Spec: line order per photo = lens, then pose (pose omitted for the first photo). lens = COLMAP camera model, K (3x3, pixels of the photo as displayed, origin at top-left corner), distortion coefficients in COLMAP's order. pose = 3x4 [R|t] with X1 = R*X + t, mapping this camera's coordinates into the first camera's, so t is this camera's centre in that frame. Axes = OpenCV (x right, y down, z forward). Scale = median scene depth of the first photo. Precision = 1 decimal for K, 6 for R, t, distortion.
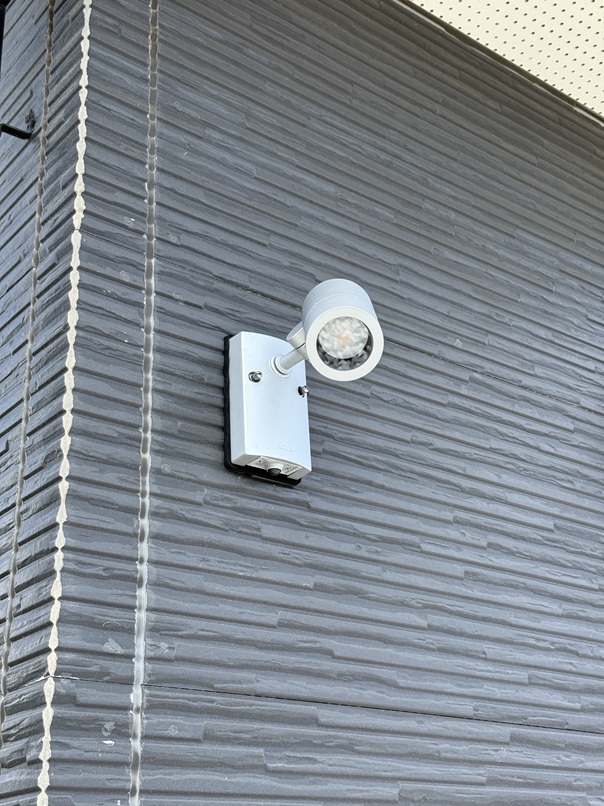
lens RADIAL K [[1163.3, 0, 304.5], [0, 1163.3, 404.6], [0, 0, 1]] dist [0.101215, 0.000000]
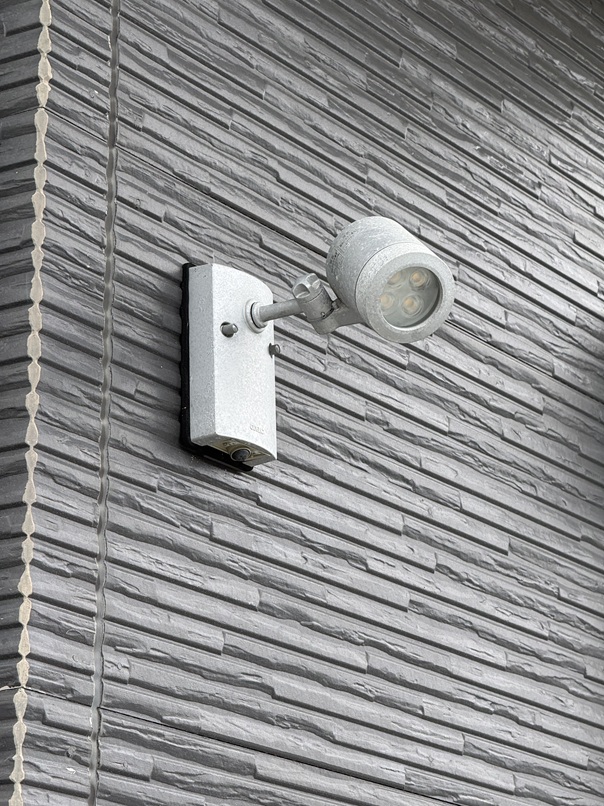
lens RADIAL K [[2846.8, 0, 301.7], [0, 2846.8, 402.4], [0, 0, 1]] dist [0.143525, 0.000000]
pose [[0.953970, 0.136529, 0.267024, -0.469347], [-0.167032, 0.981367, 0.094965, -0.155384], [-0.249083, -0.135196, 0.958999, -0.776827]]
